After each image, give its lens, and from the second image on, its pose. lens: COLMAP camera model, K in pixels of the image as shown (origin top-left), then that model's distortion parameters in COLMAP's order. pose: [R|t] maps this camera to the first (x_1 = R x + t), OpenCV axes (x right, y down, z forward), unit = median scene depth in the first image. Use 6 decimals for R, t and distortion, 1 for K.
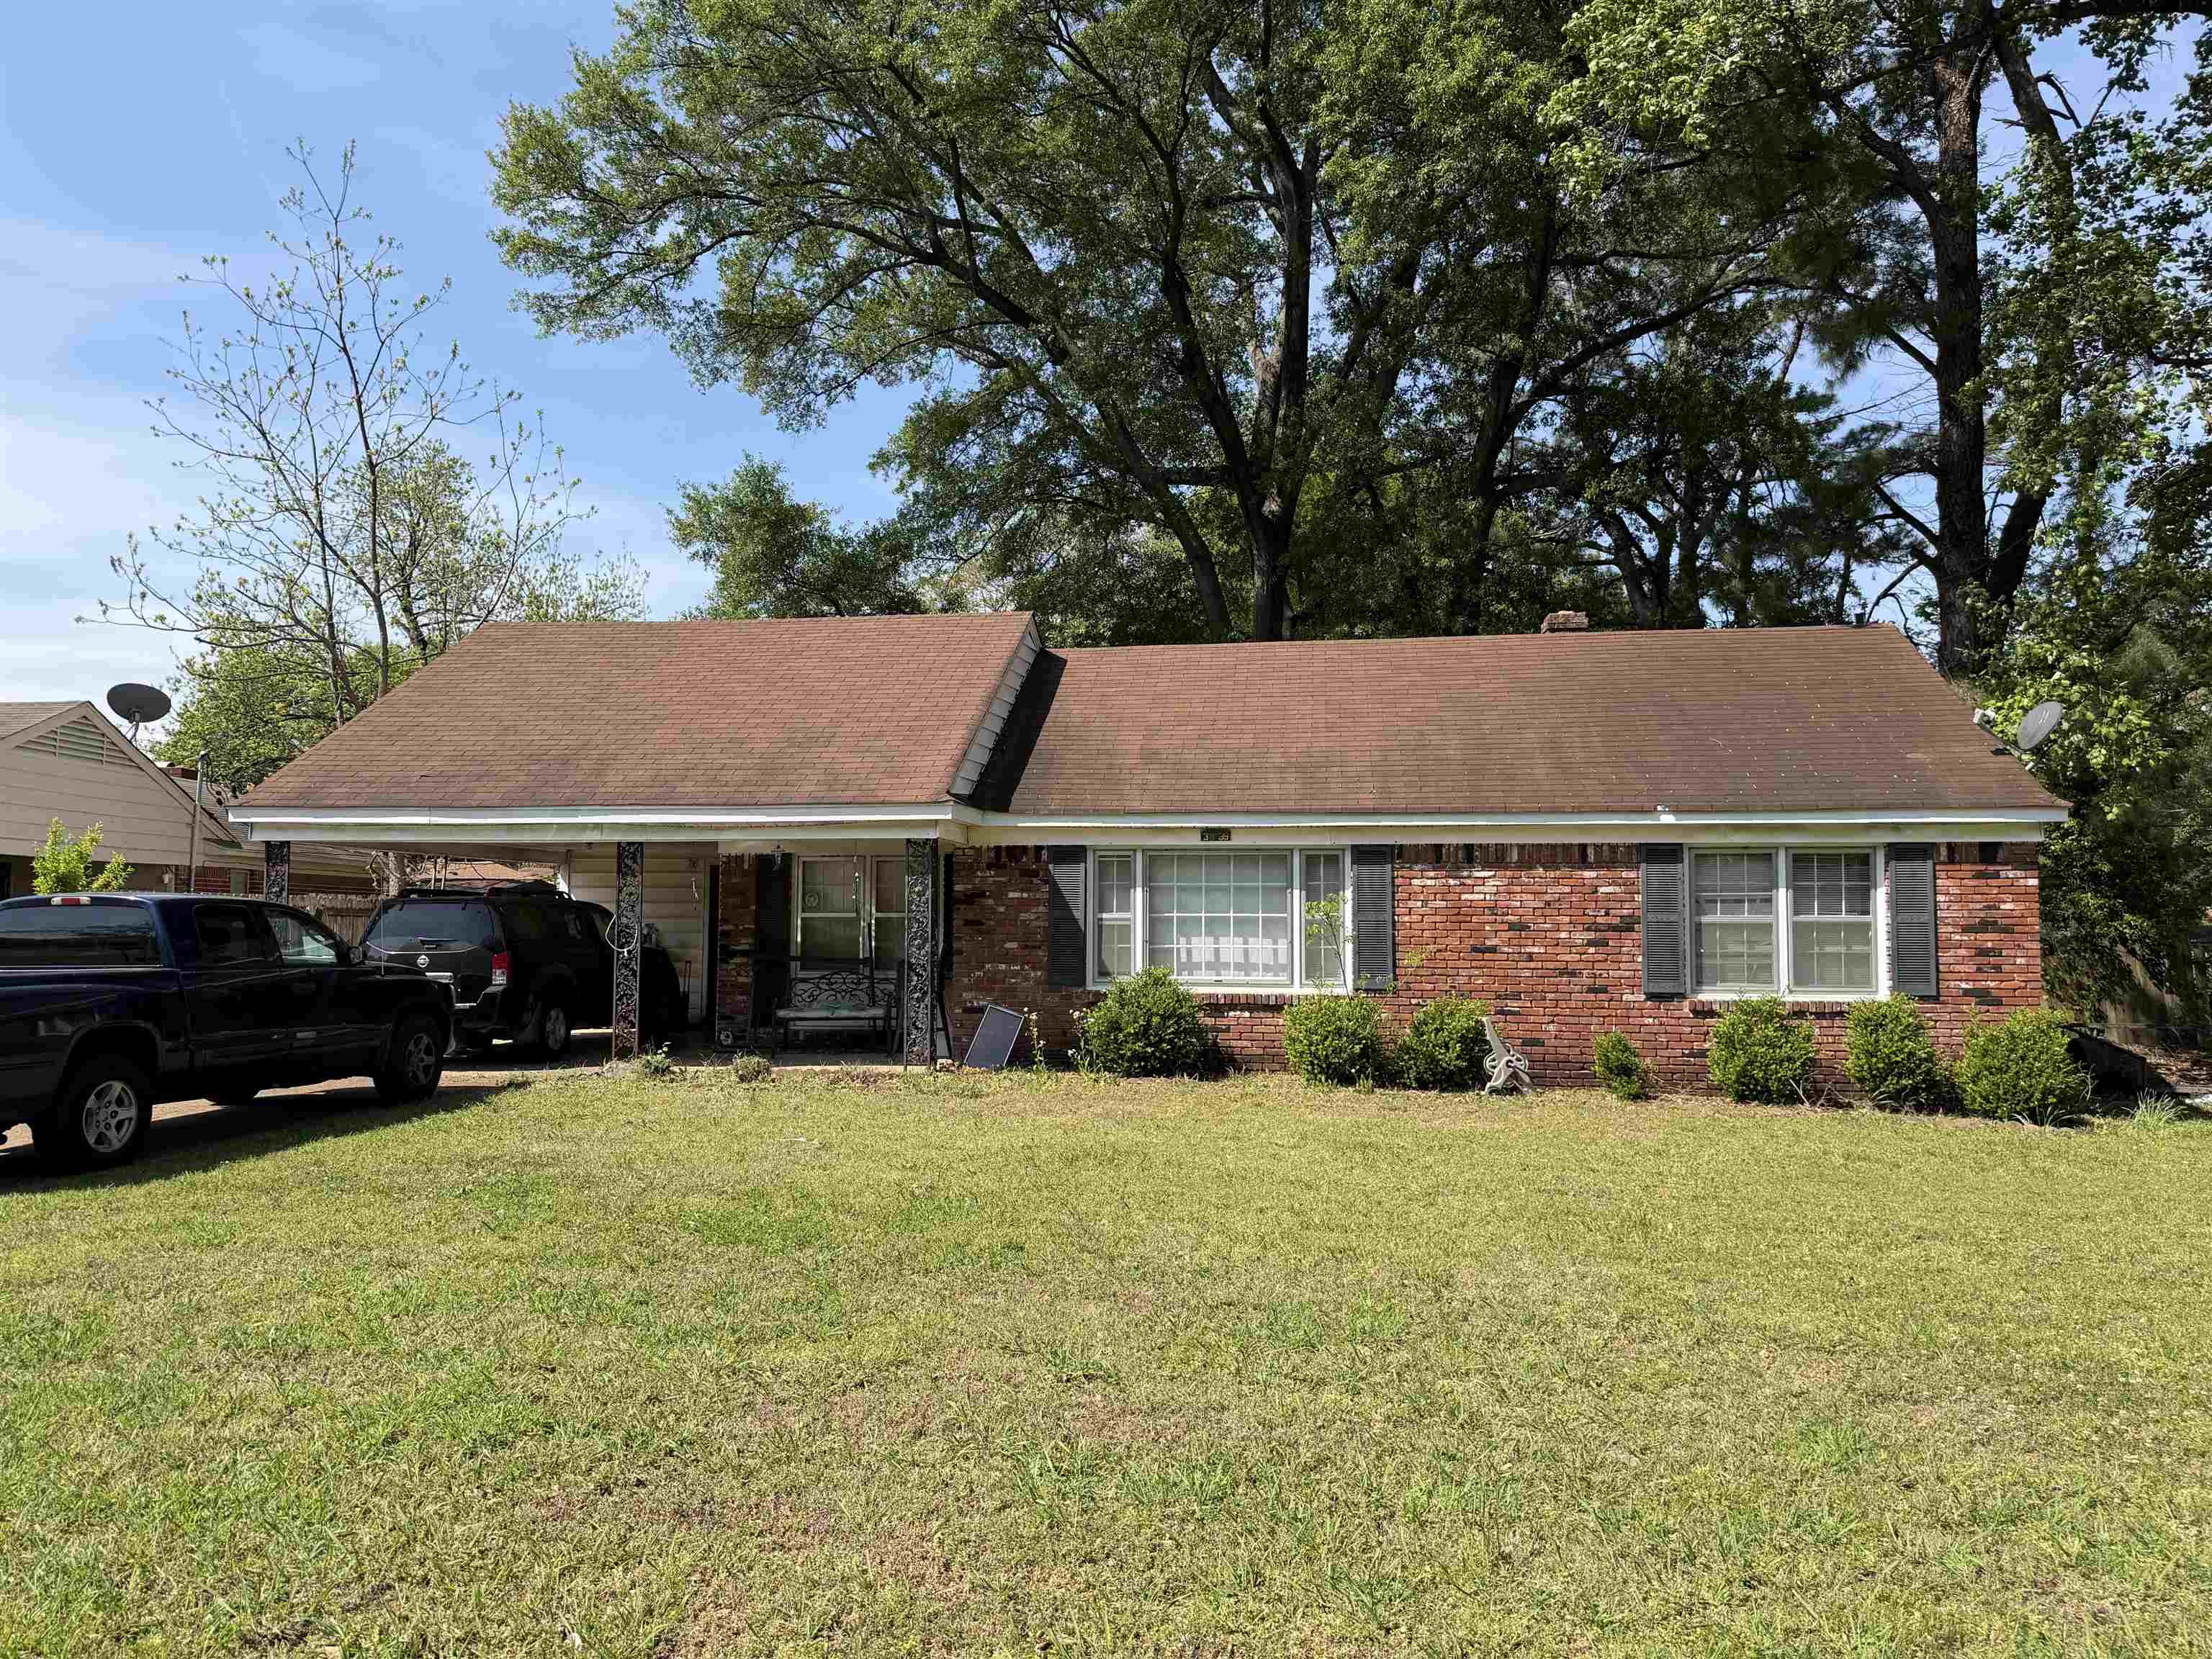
lens RADIAL K [[1560.6, 0, 1093.8], [0, 1560.6, 827.4], [0, 0, 1]] dist [0.054275, -0.065506]
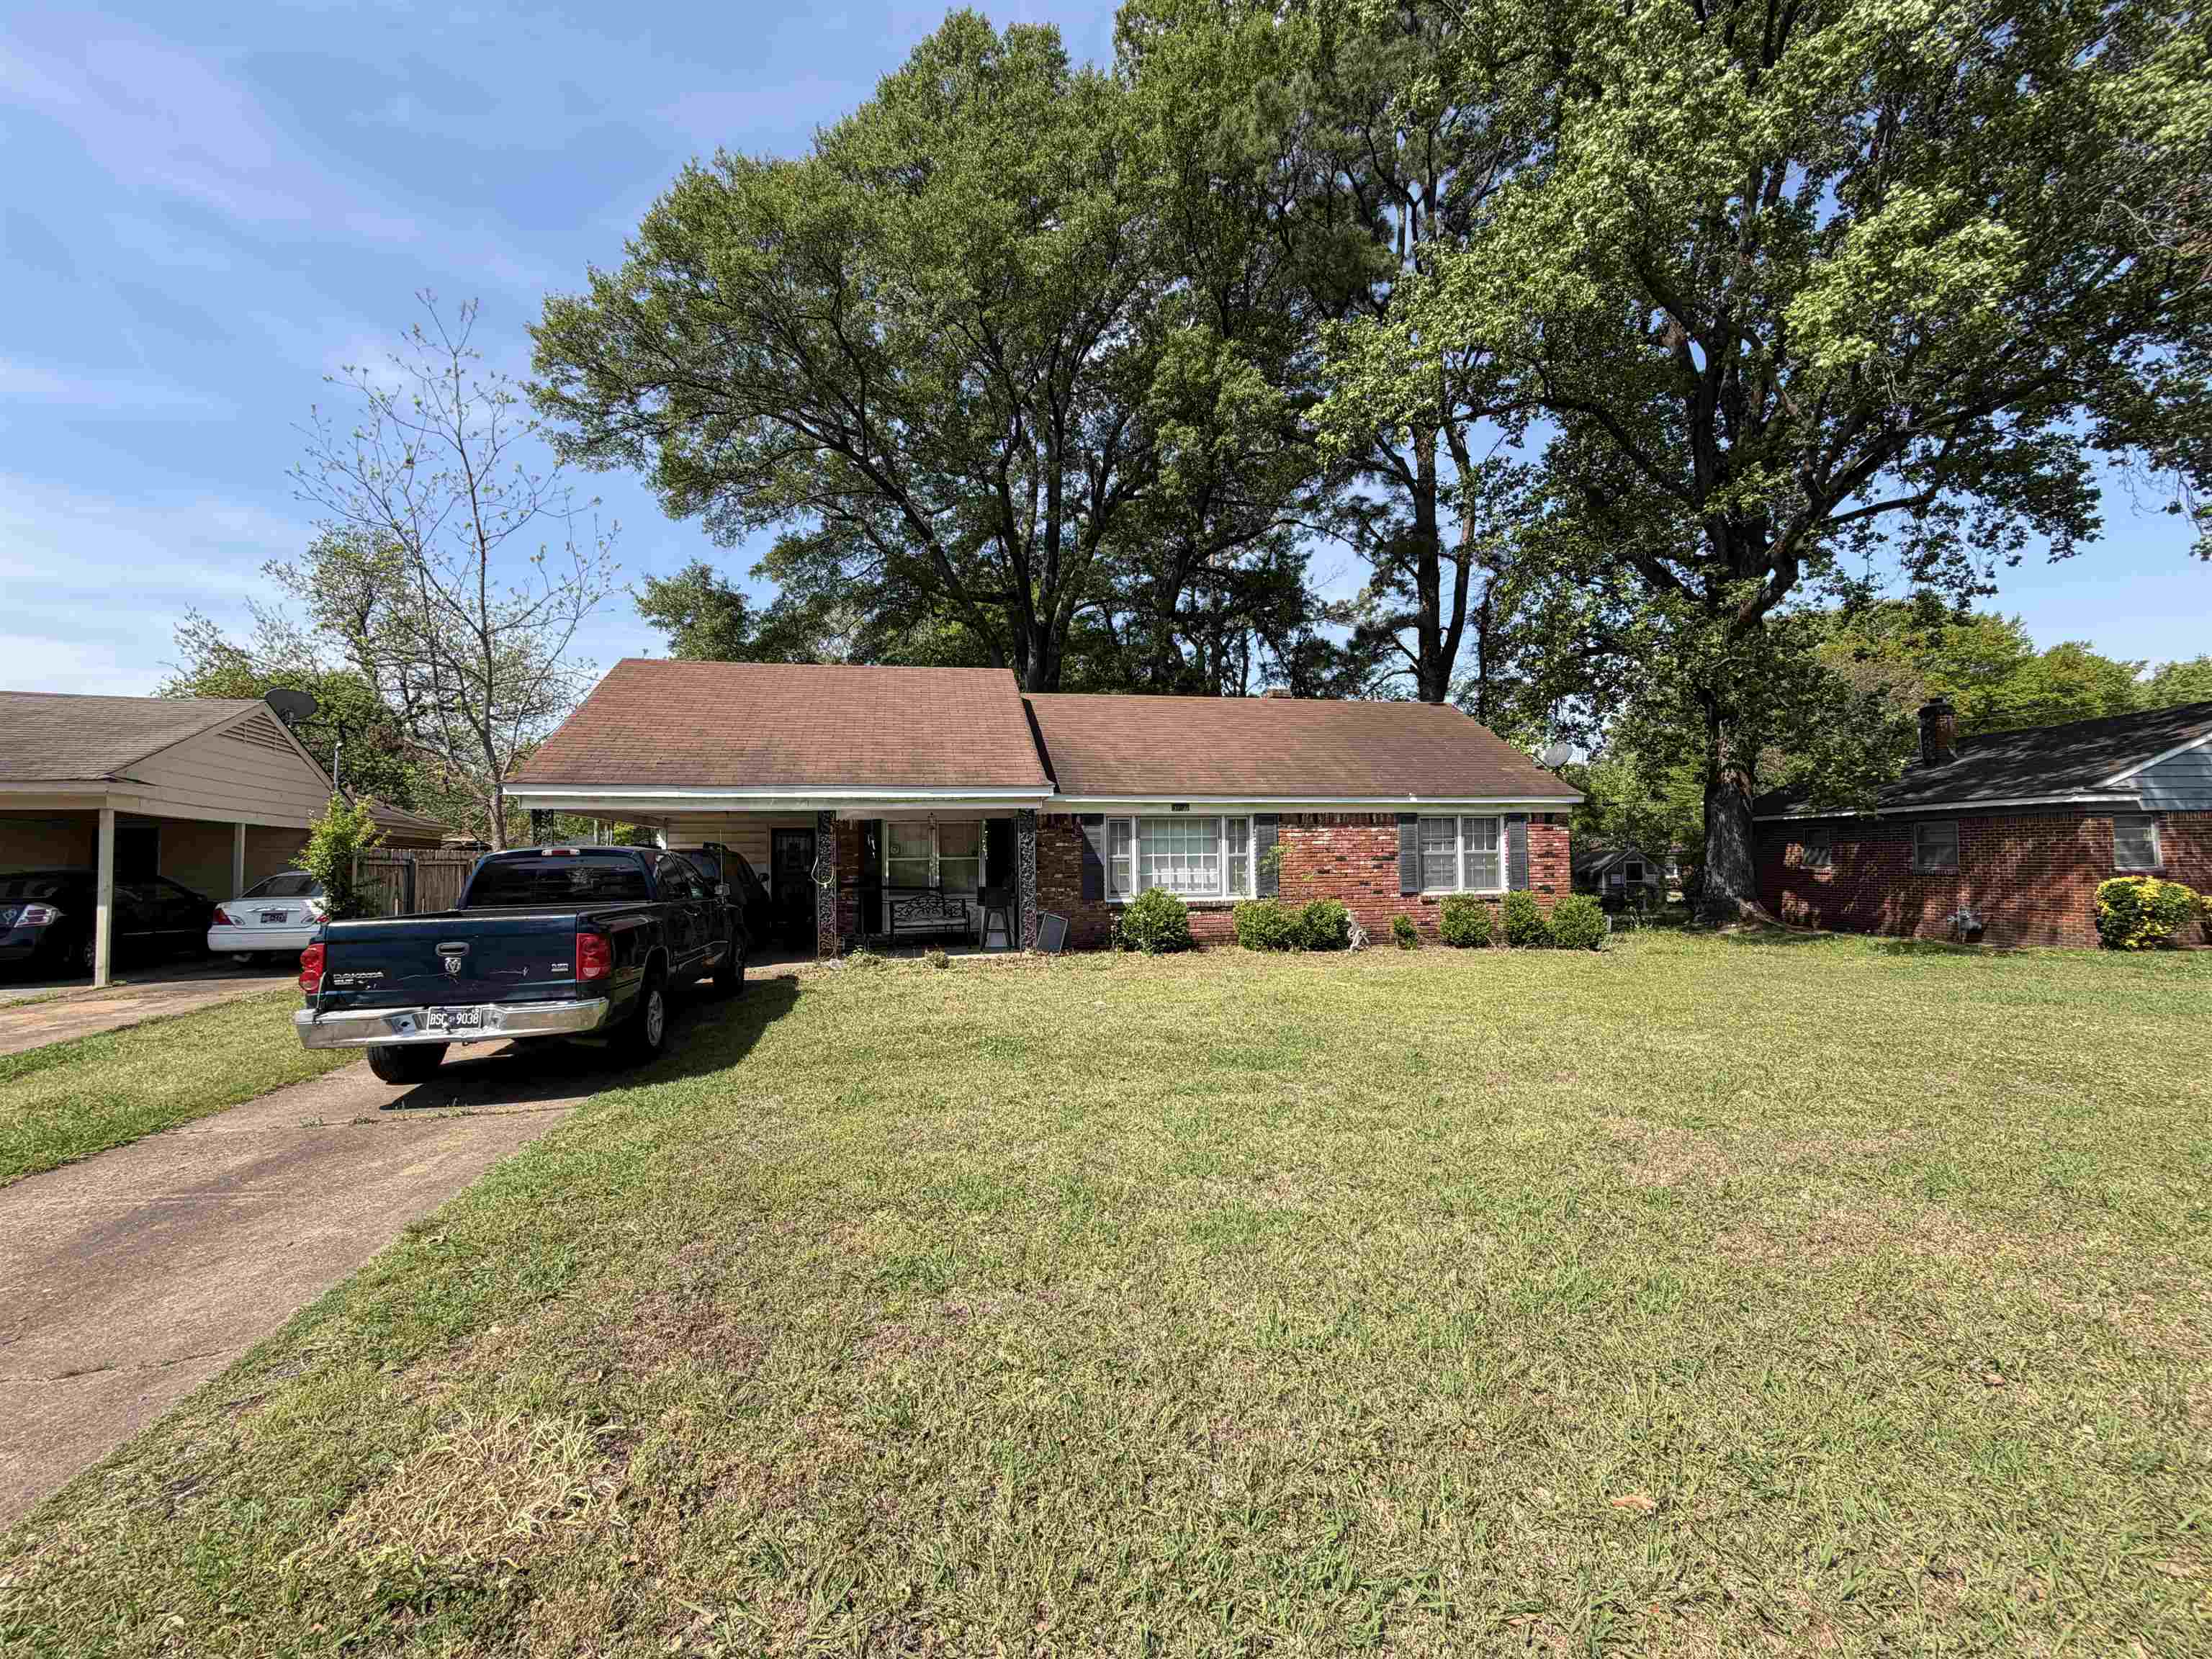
lens RADIAL K [[888.1, 0, 1107.8], [0, 888.1, 831.2], [0, 0, 1]] dist [0.000185, -0.000023]
pose [[0.940304, -0.005306, 0.340294, -0.325646], [-0.002772, 0.999726, 0.023248, 0.008284], [-0.340324, -0.022803, 0.940032, 0.124221]]
